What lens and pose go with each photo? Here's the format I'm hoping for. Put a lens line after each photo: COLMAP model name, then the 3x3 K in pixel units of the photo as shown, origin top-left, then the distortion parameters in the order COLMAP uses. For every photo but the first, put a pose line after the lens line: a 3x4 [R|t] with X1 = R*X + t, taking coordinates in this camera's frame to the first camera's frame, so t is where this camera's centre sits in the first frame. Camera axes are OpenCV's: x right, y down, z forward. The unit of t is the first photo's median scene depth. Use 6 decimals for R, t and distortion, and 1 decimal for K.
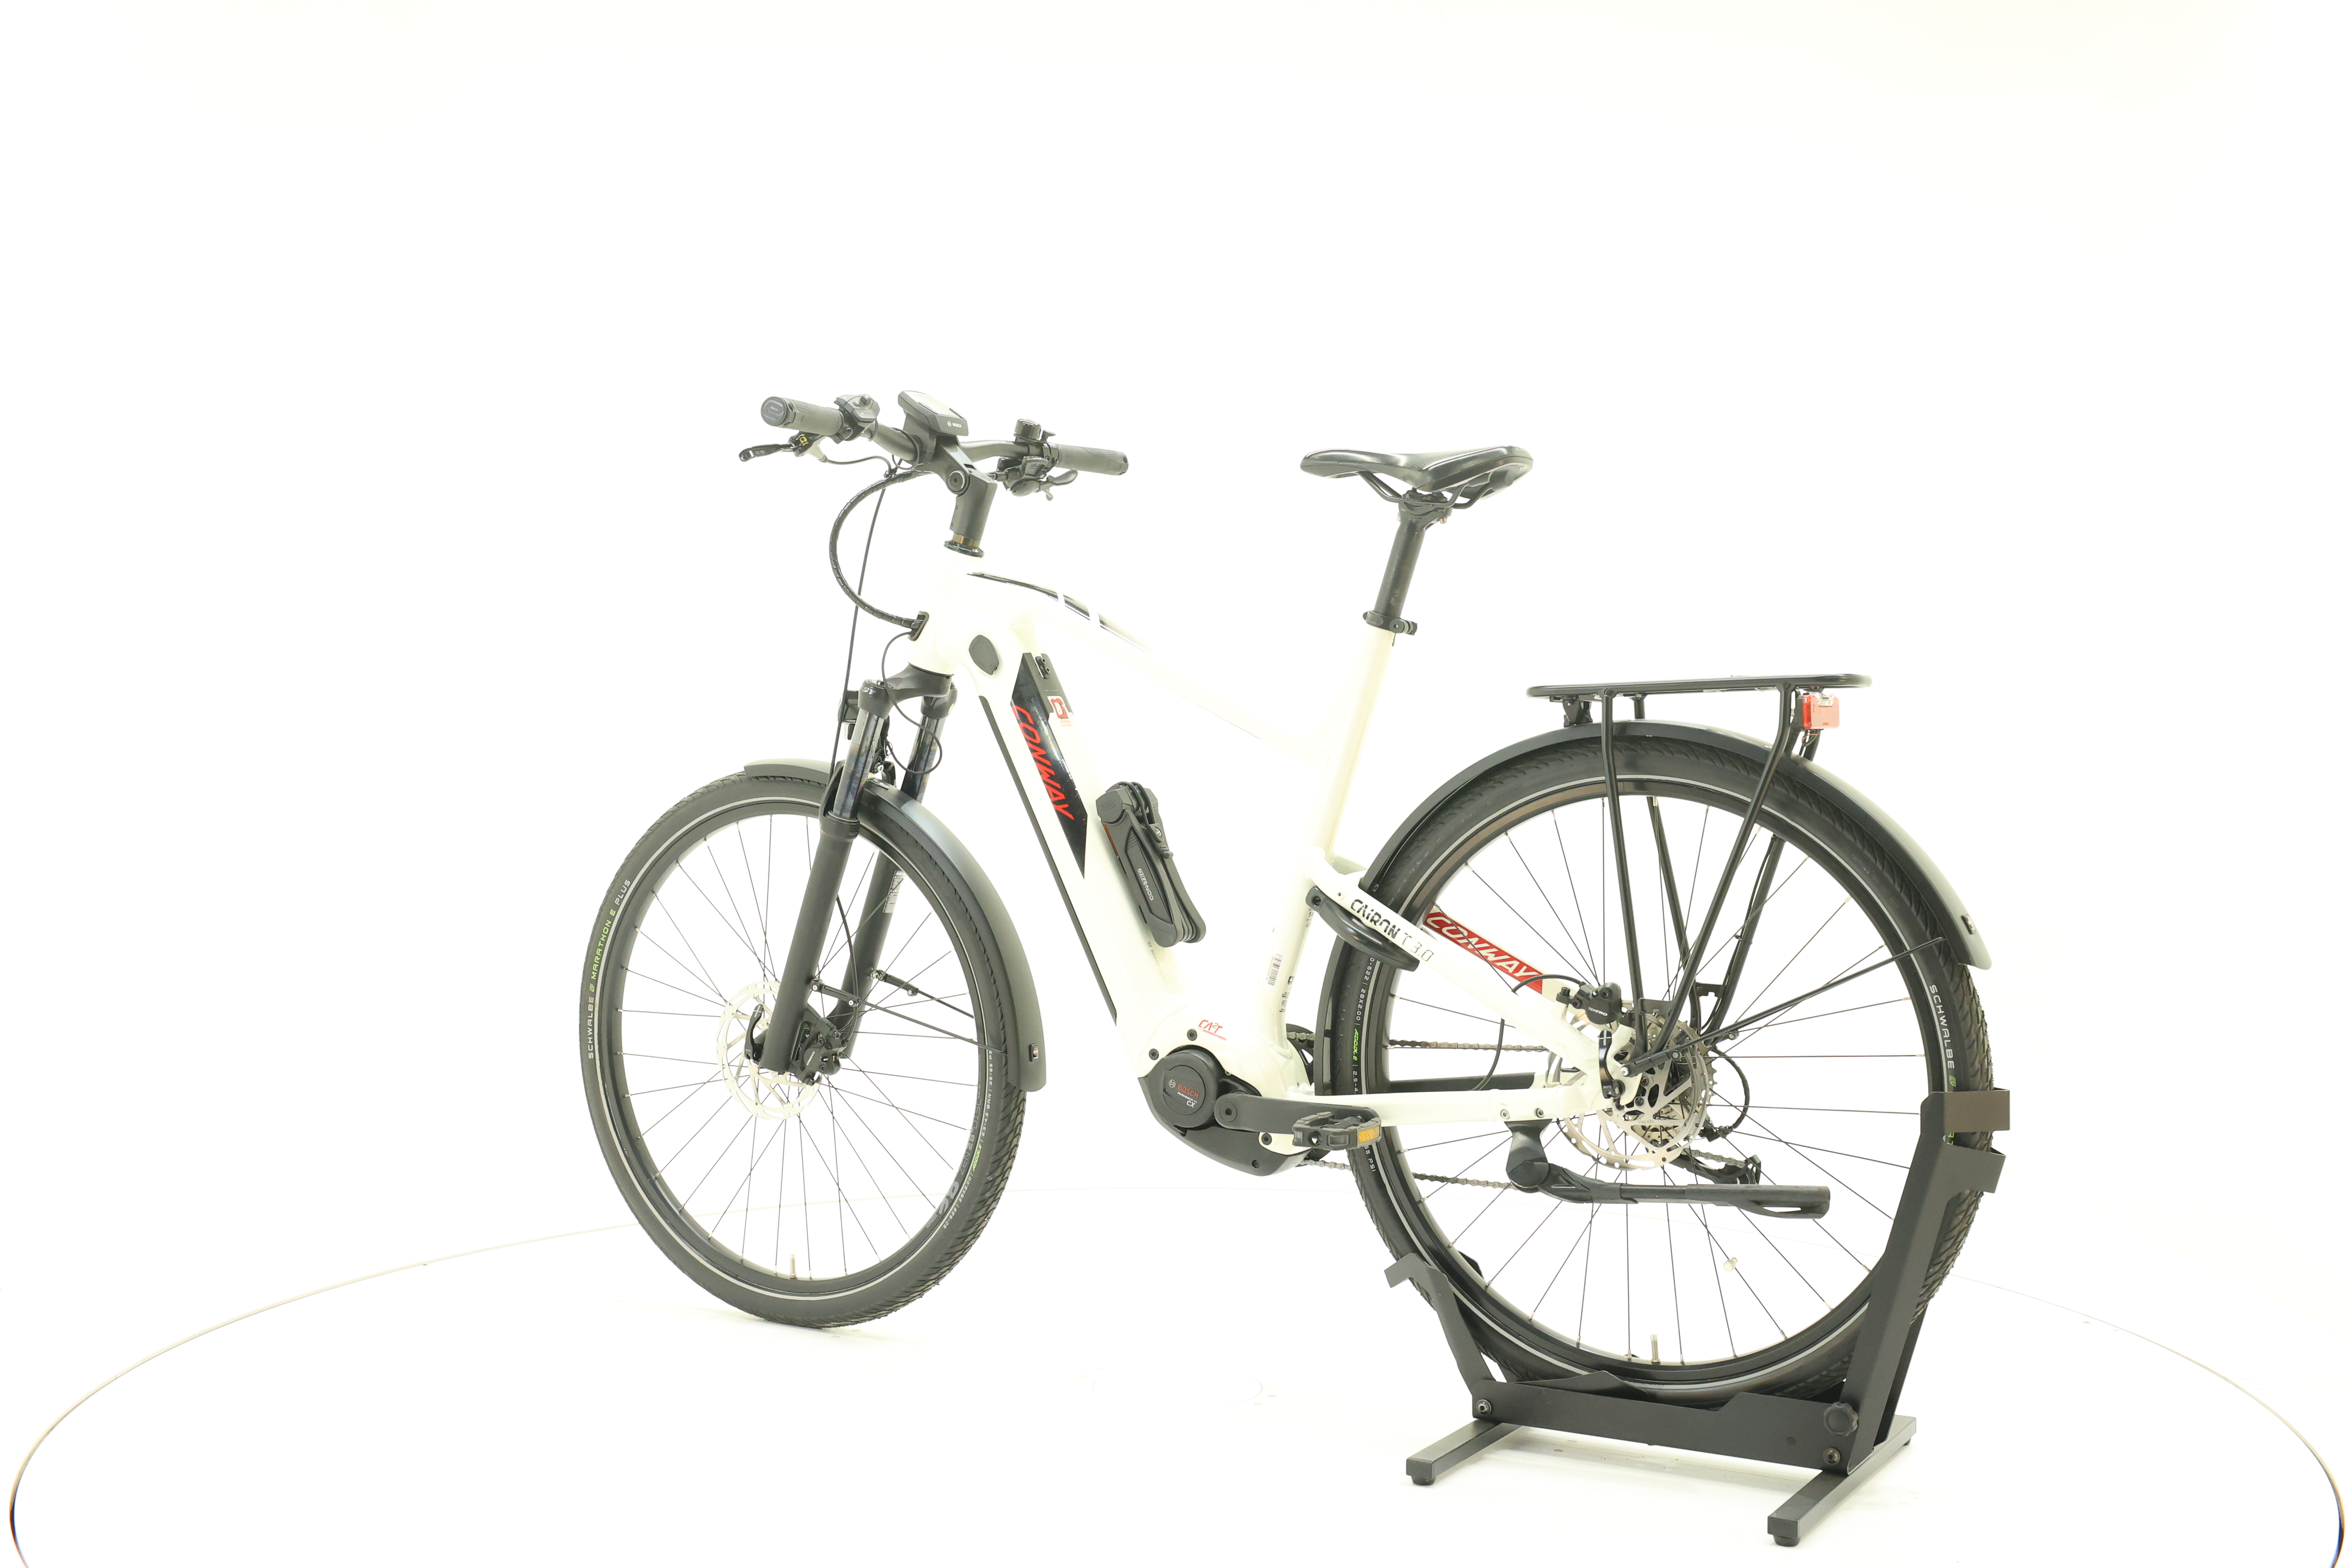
lens RADIAL K [[2519.5, 0, 1166.3], [0, 2519.5, 784.1], [0, 0, 1]] dist [-0.020659, 0.000000]
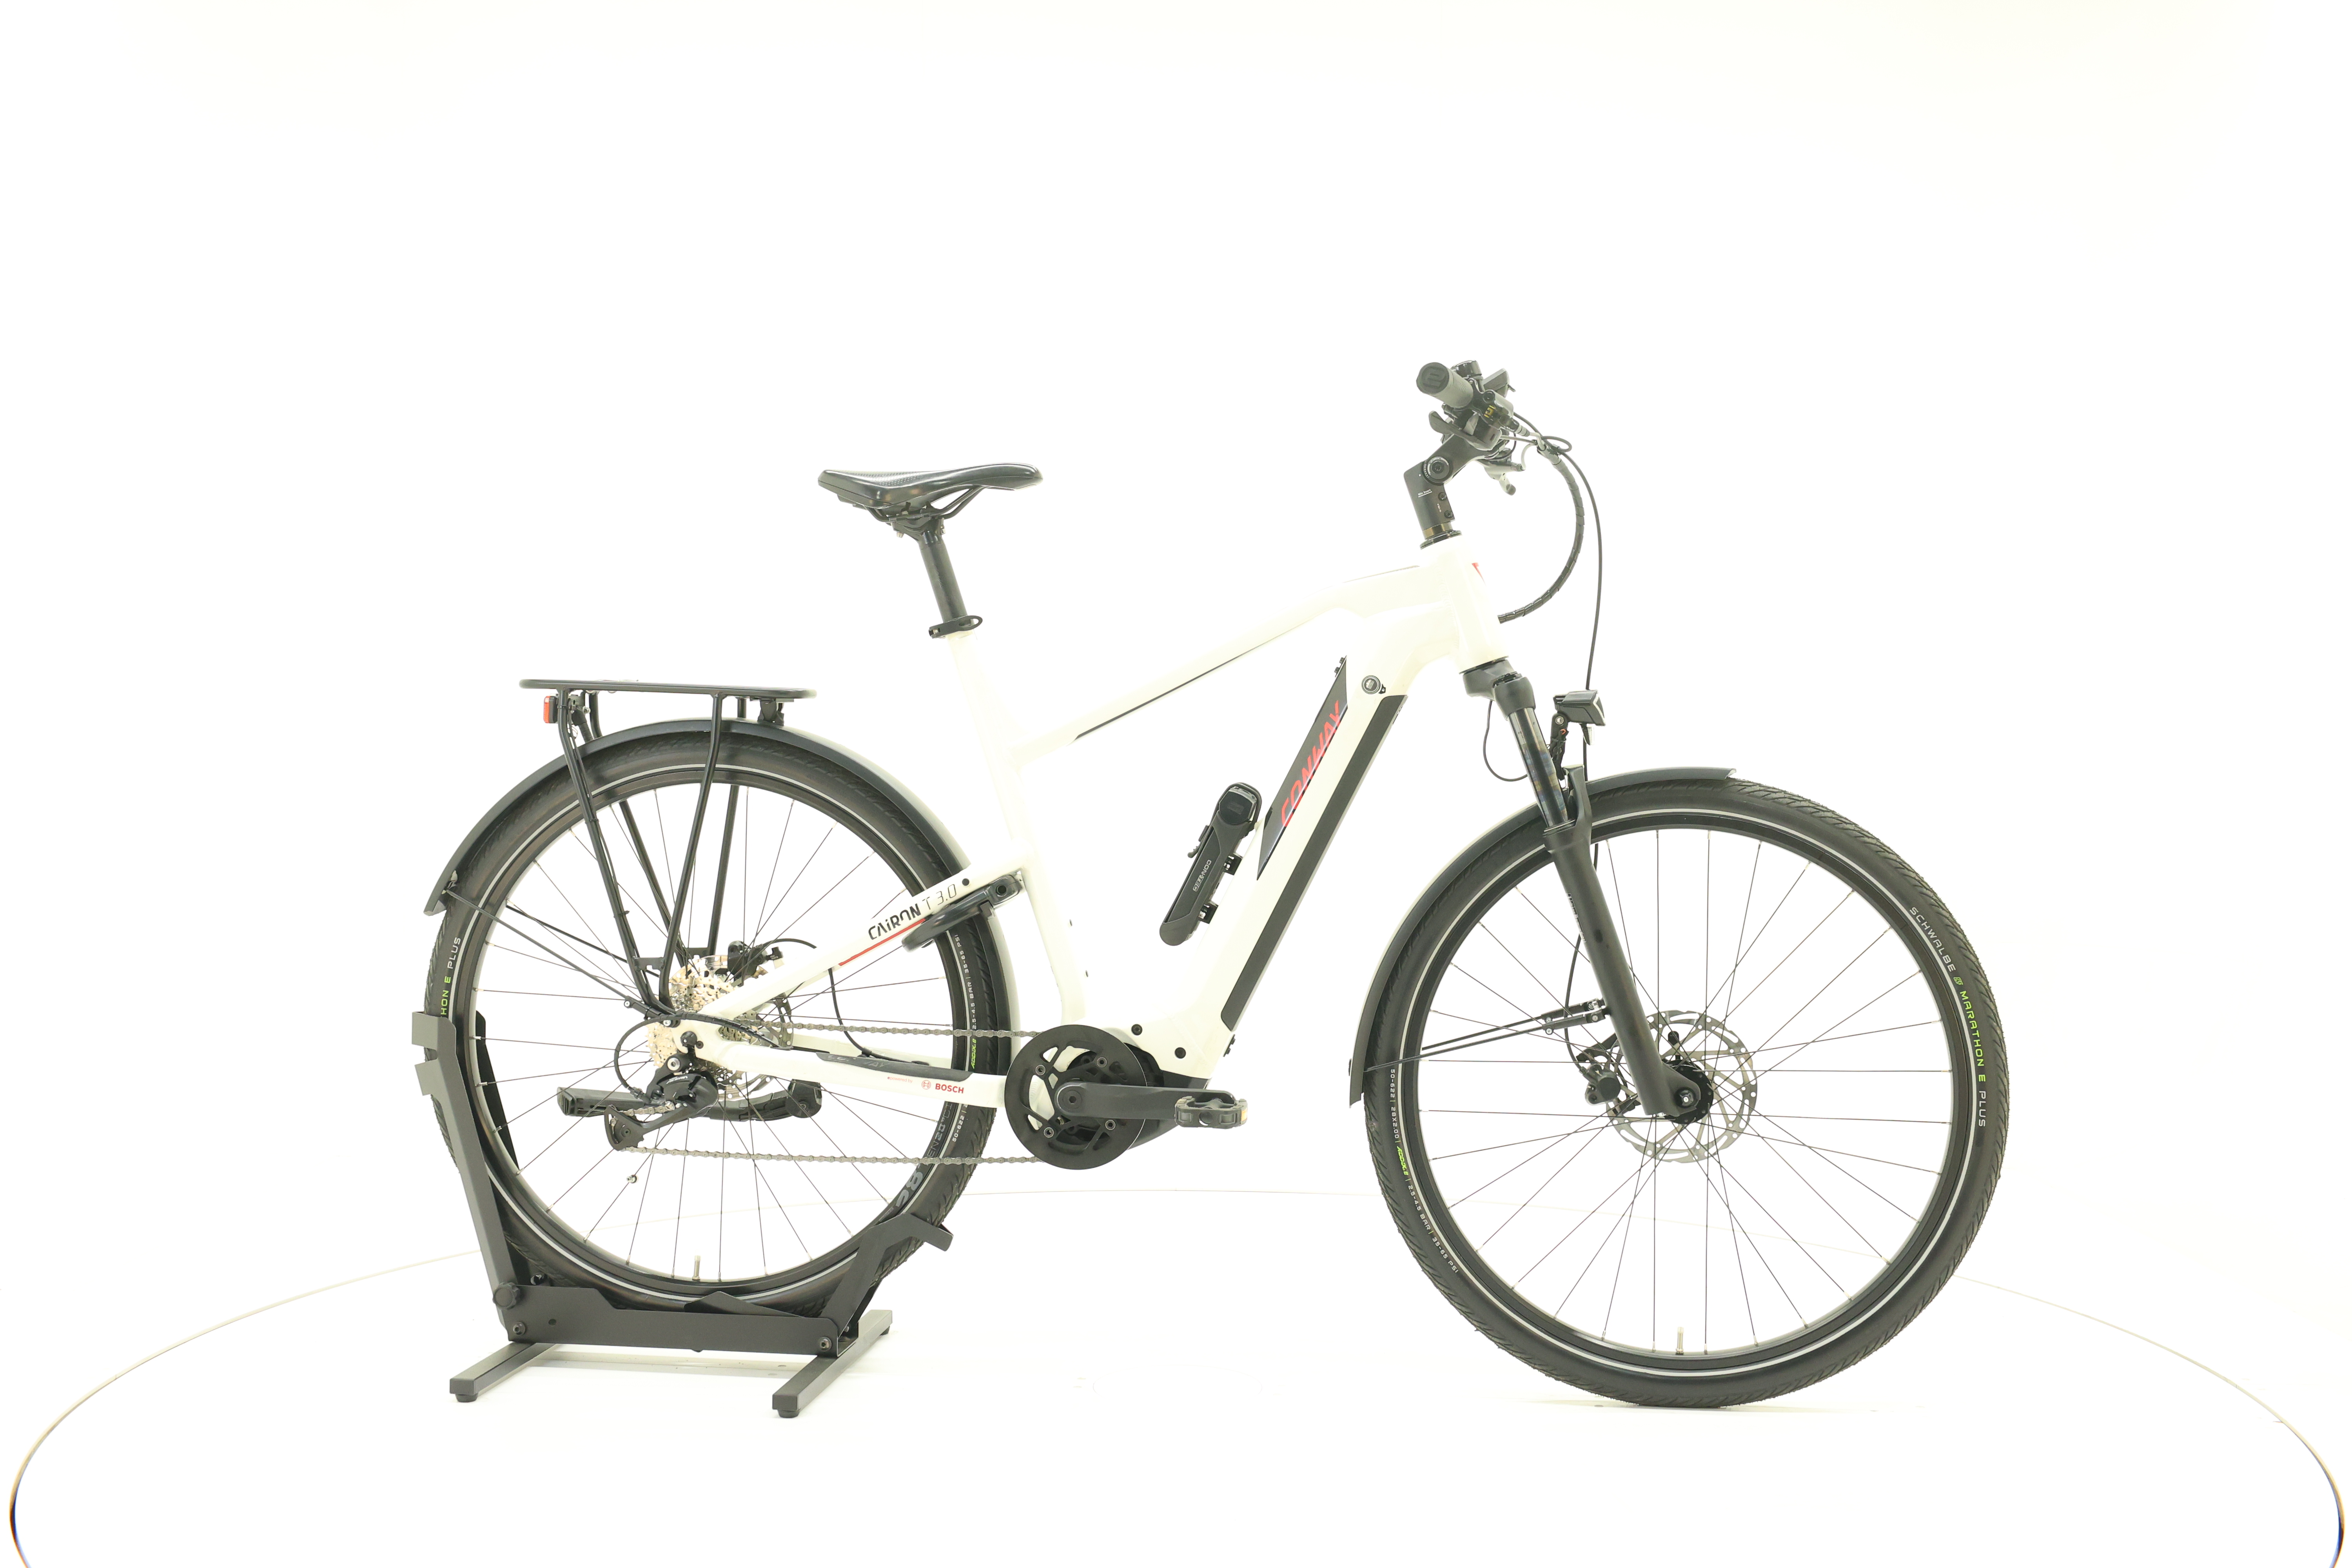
lens RADIAL K [[2519.5, 0, 1179.5], [0, 2519.5, 775.2], [0, 0, 1]] dist [-0.020659, 0.000000]
pose [[-0.920145, -0.000915, -0.391576, 0.414090], [-0.016368, 0.999213, 0.036129, -0.041244], [0.391235, 0.039653, -0.919436, 2.001226]]
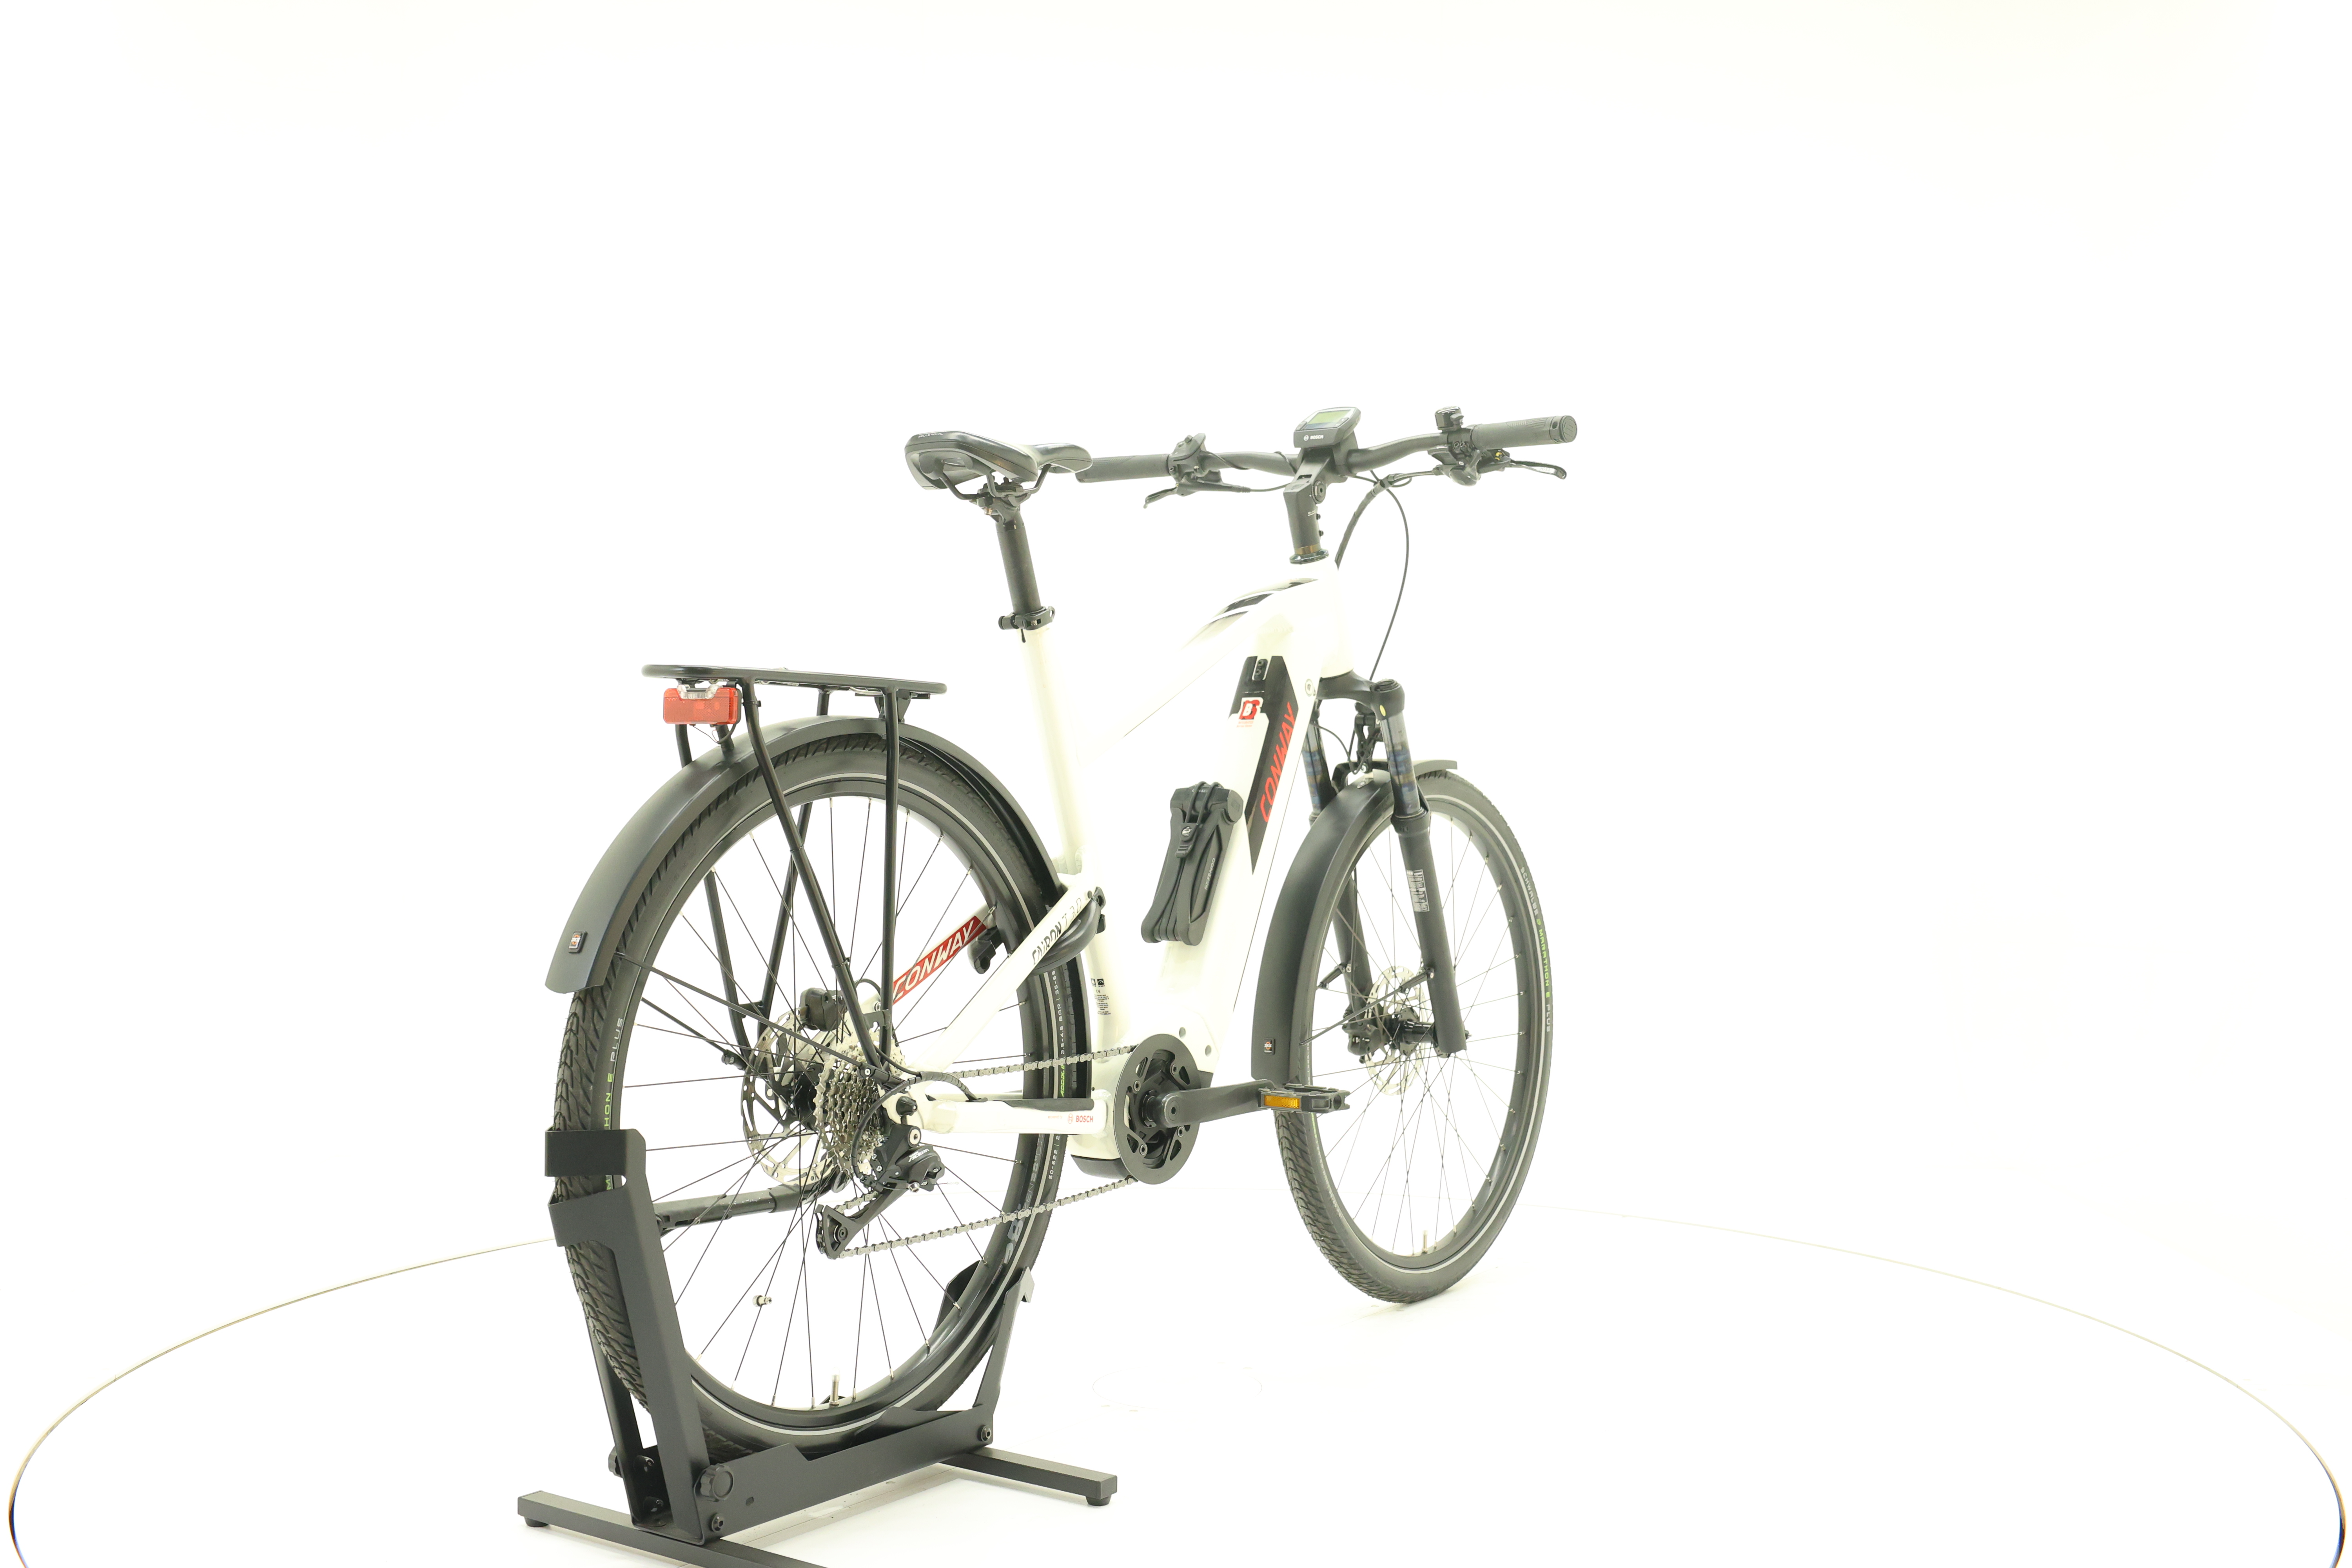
lens RADIAL K [[2519.5, 0, 1175.5], [0, 2519.5, 770.1], [0, 0, 1]] dist [-0.020659, 0.000000]
pose [[-0.077742, 0.010629, -0.996917, 1.046580], [-0.023116, 0.999655, 0.012461, -0.018772], [0.996706, 0.024013, -0.077469, 1.122174]]
